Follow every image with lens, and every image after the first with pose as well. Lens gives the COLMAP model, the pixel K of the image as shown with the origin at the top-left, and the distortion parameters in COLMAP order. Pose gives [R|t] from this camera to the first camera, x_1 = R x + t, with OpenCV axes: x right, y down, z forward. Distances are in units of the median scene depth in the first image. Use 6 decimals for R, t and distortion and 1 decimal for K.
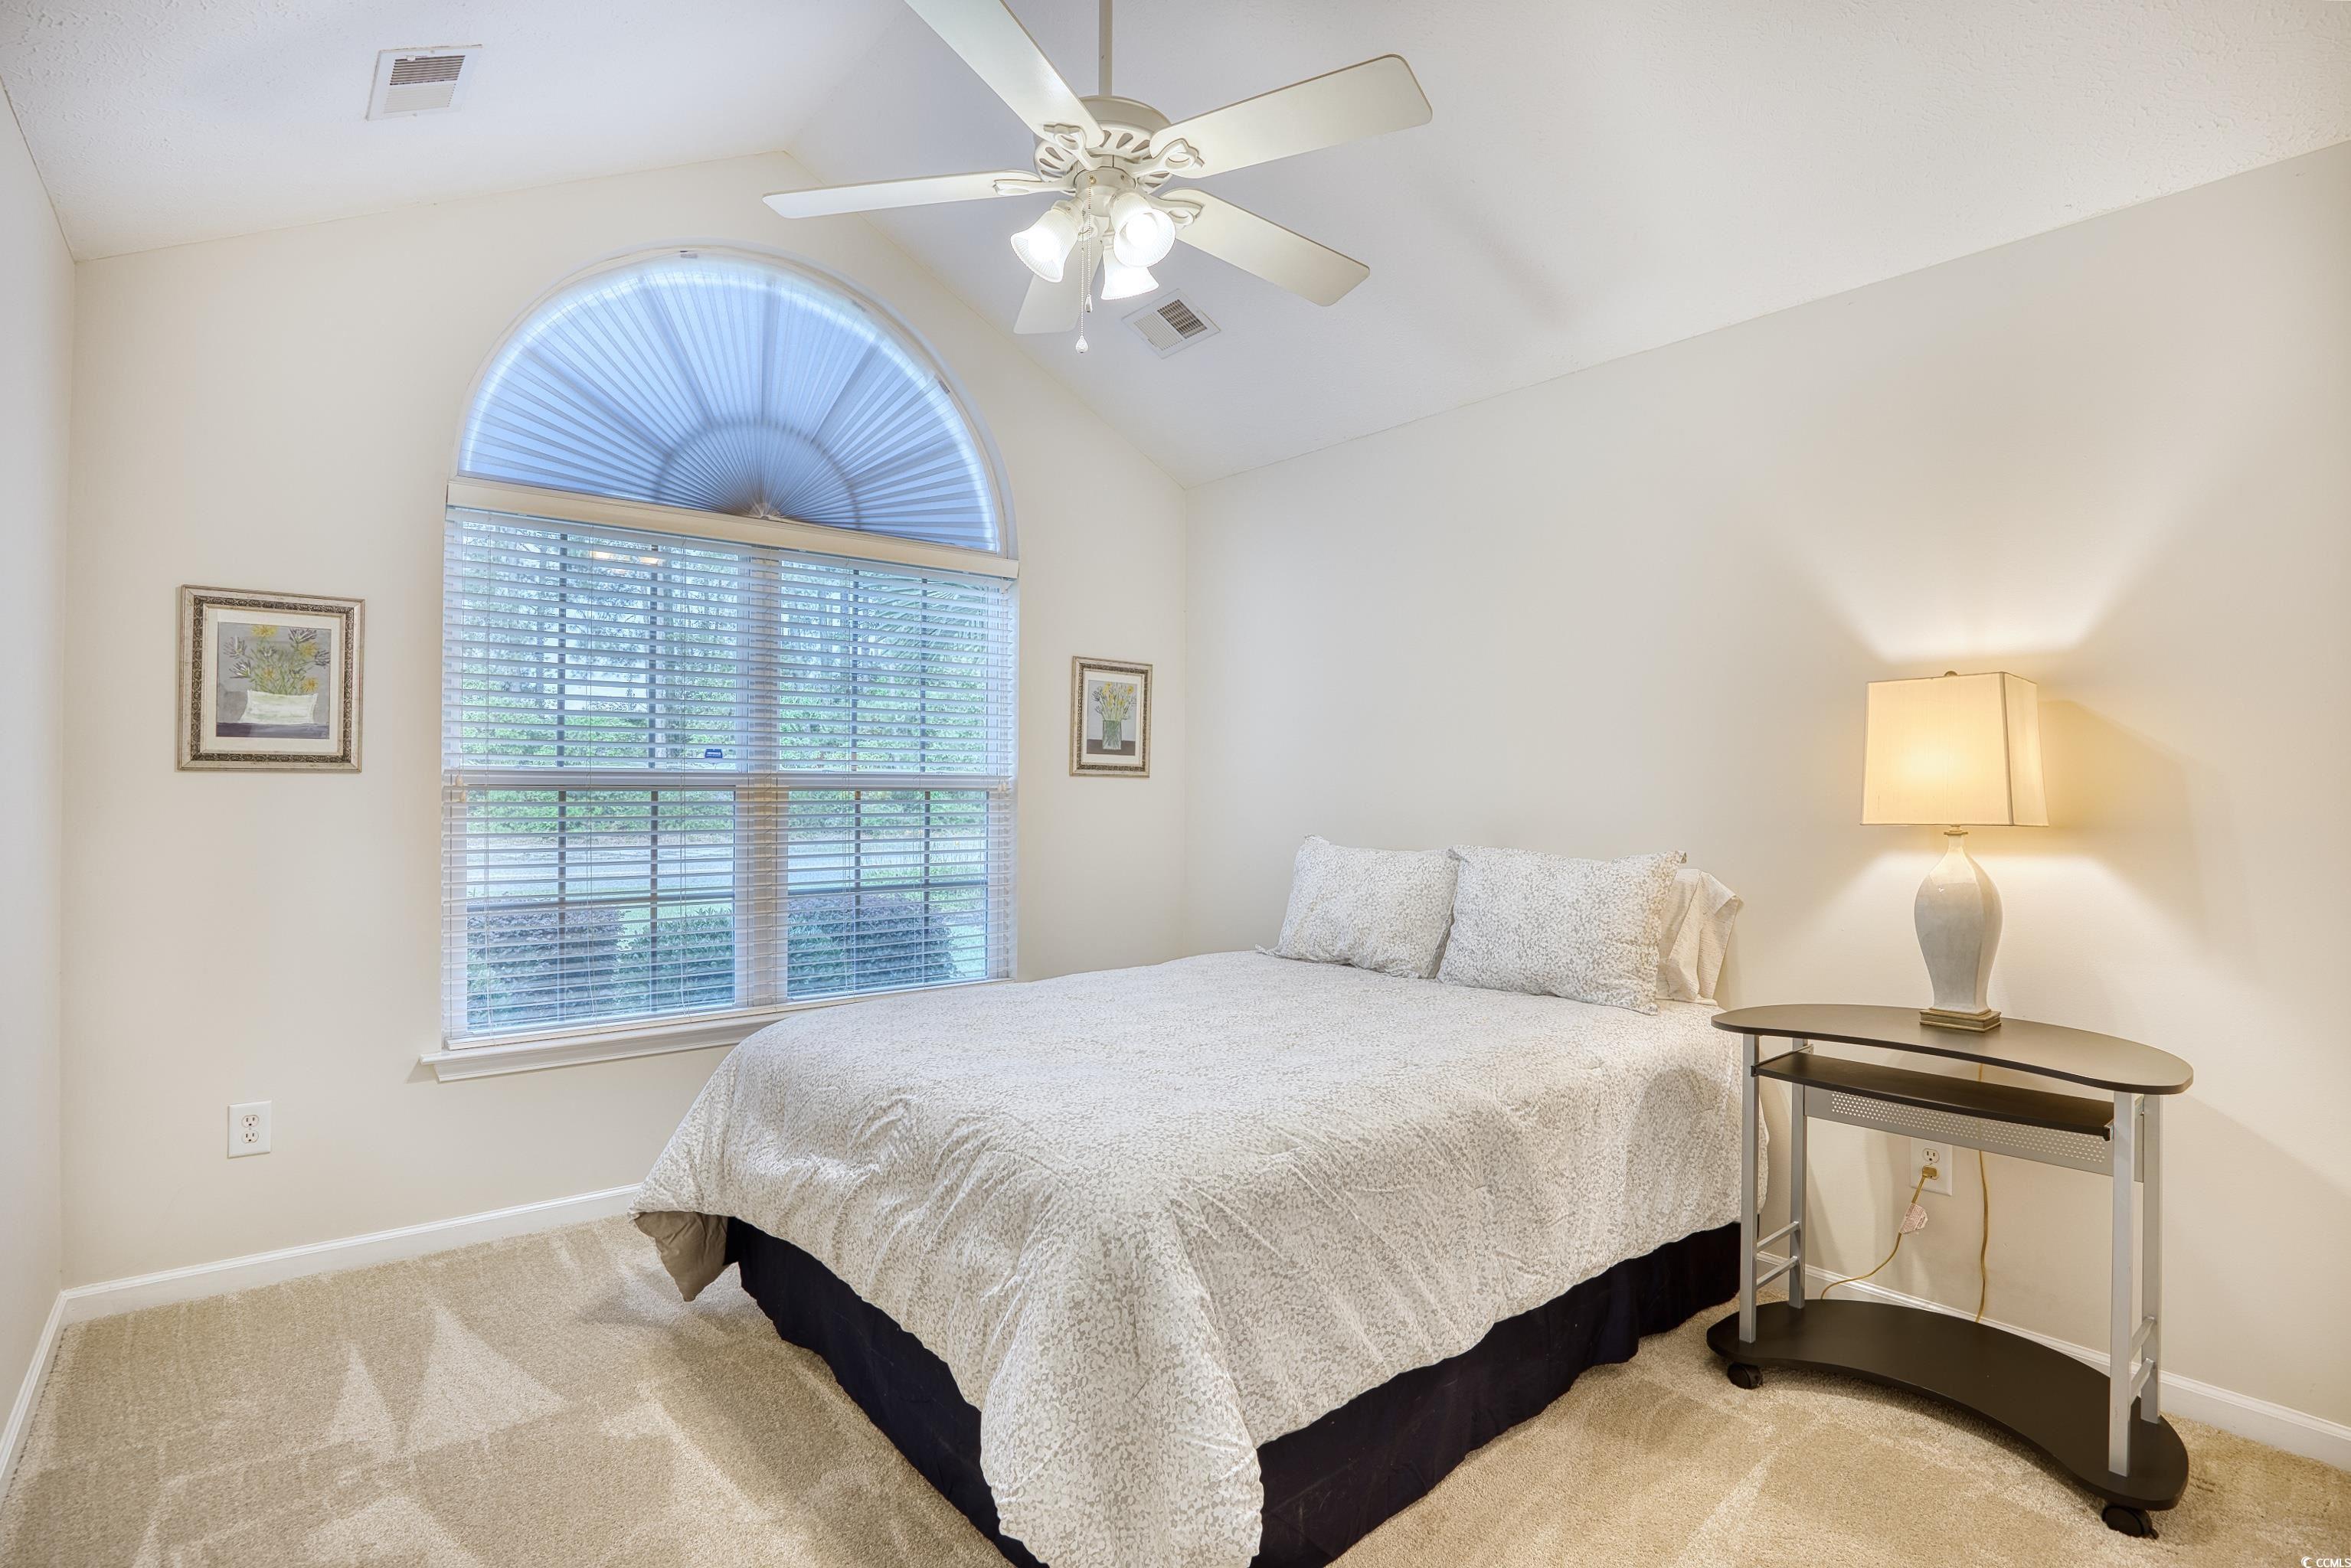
lens RADIAL K [[1120.5, 0, 1172.5], [0, 1120.5, 782.0], [0, 0, 1]] dist [-0.059492, 0.014800]
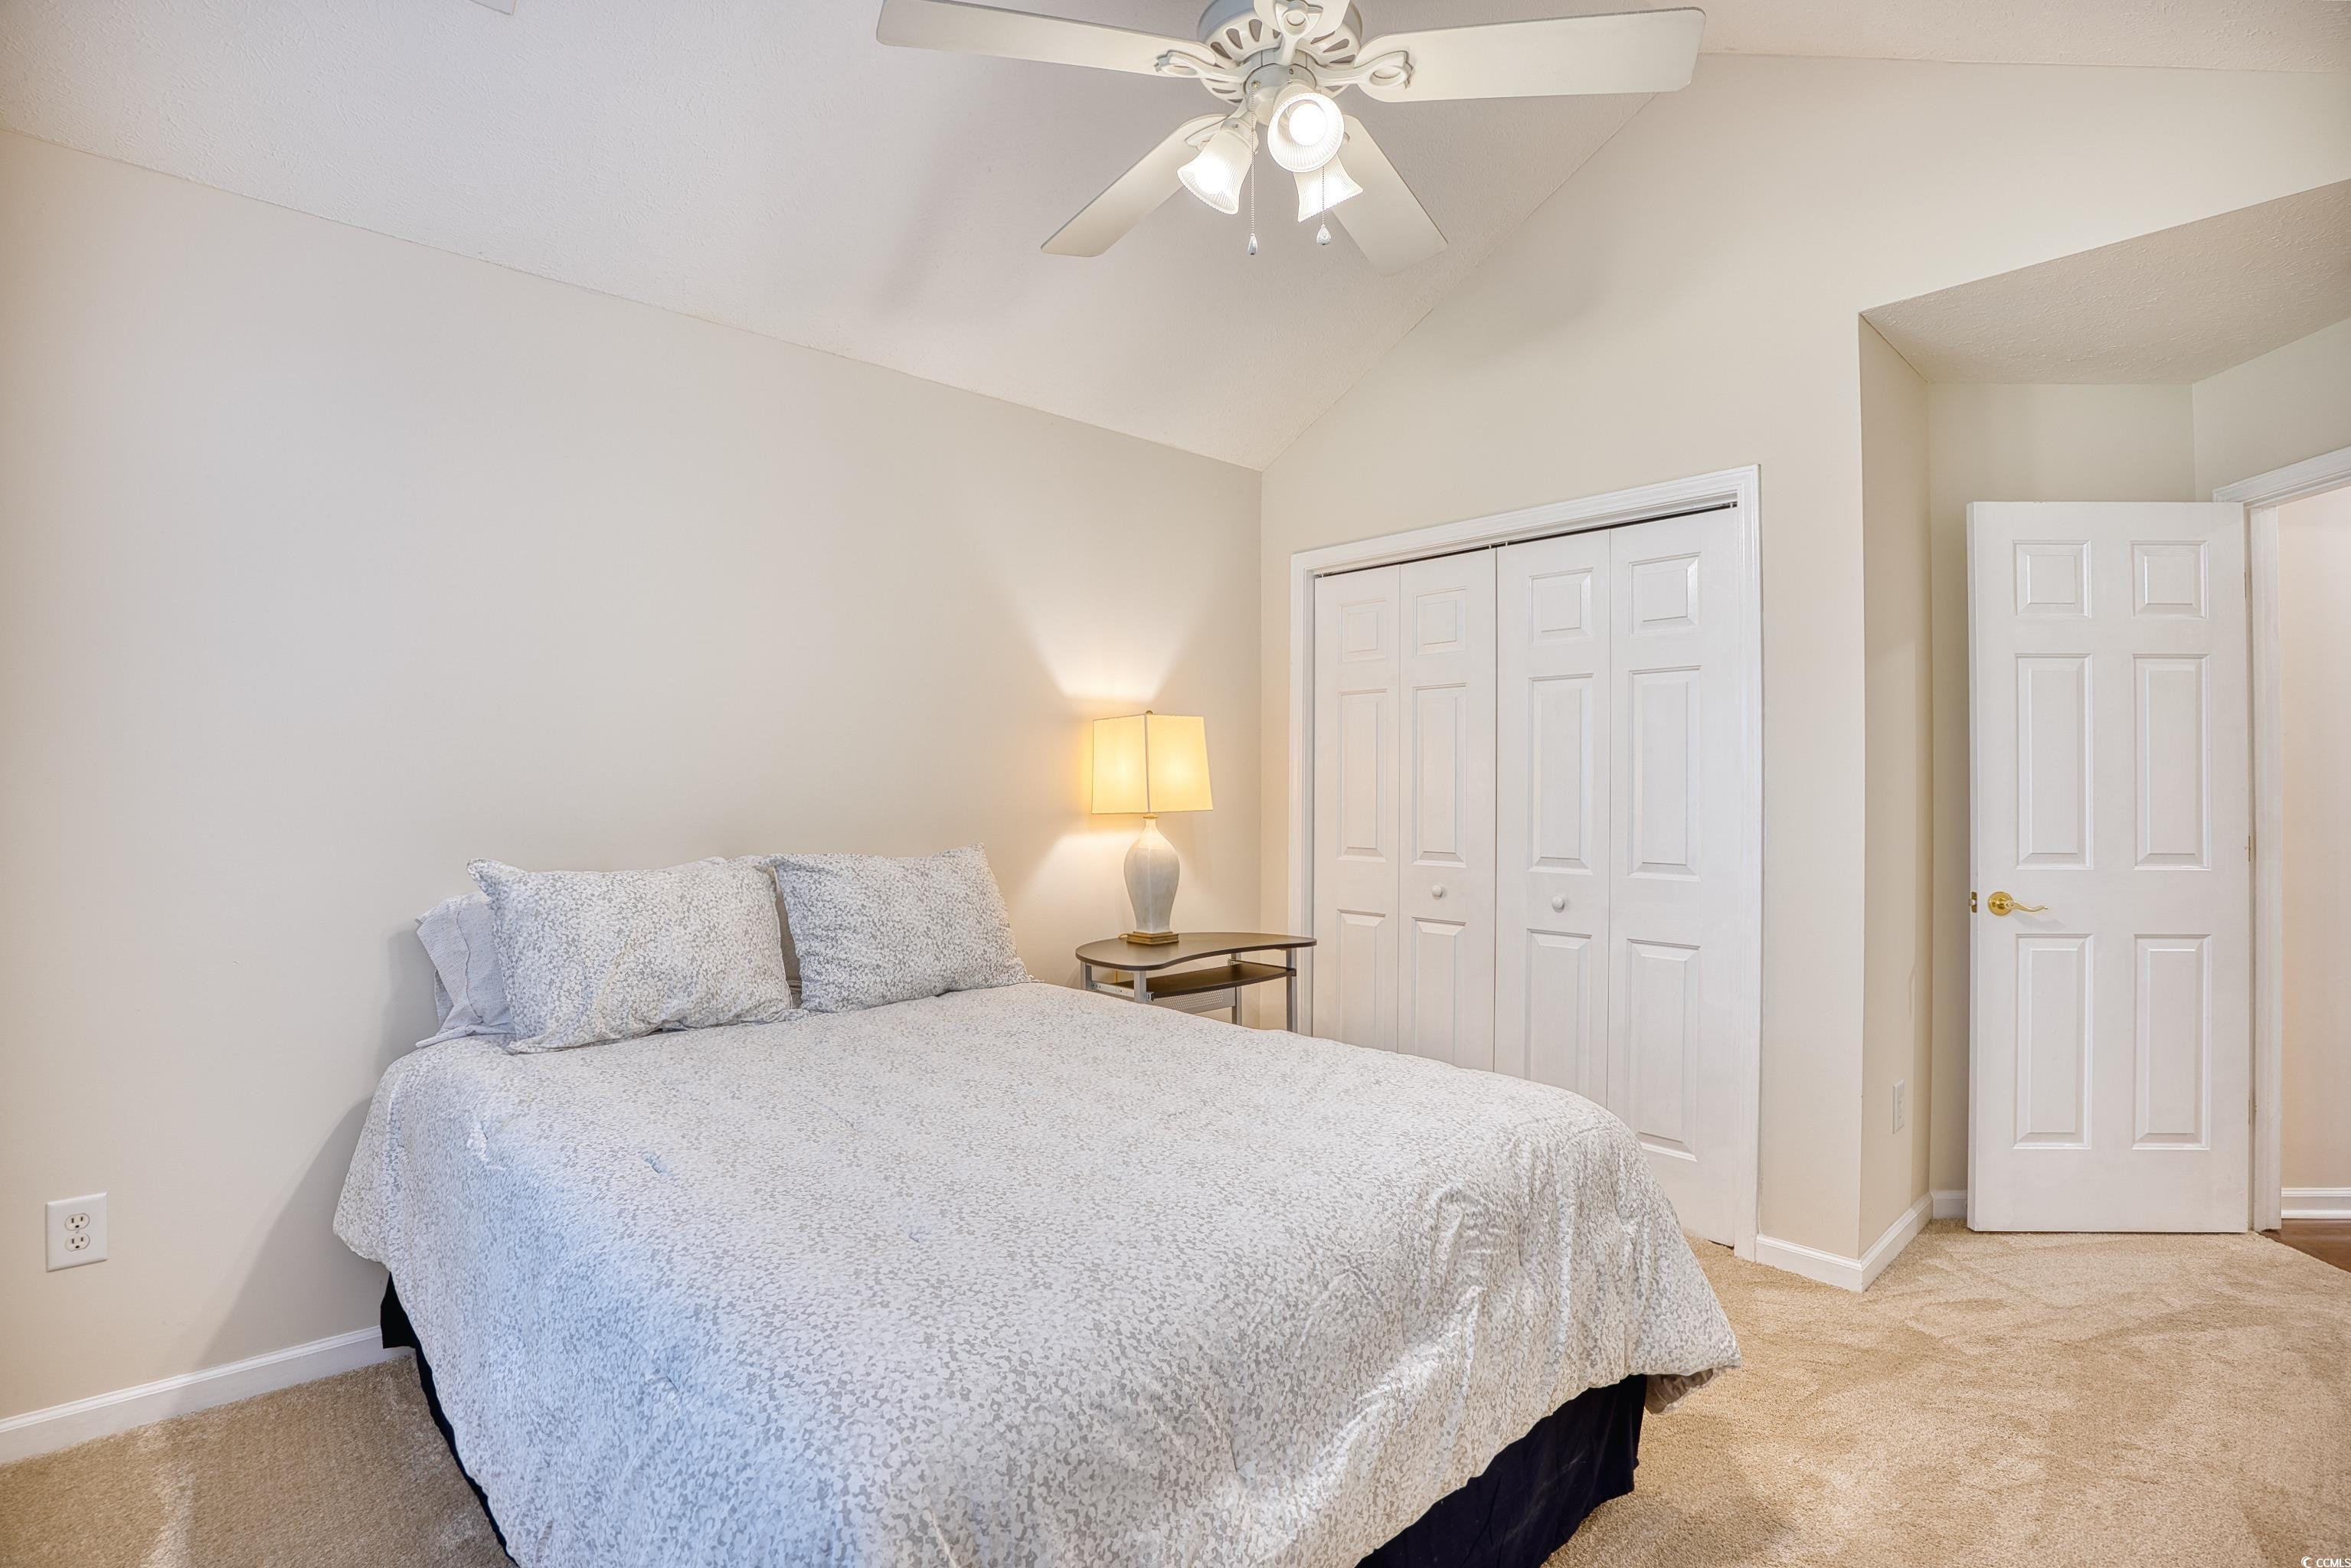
lens RADIAL K [[1120.5, 0, 1171.6], [0, 1120.5, 779.1], [0, 0, 1]] dist [-0.059492, 0.014800]
pose [[-0.062733, 0.004279, 0.998021, -0.837366], [-0.006170, 0.999970, -0.004676, 0.002855], [-0.998011, -0.006452, -0.062705, 1.044023]]
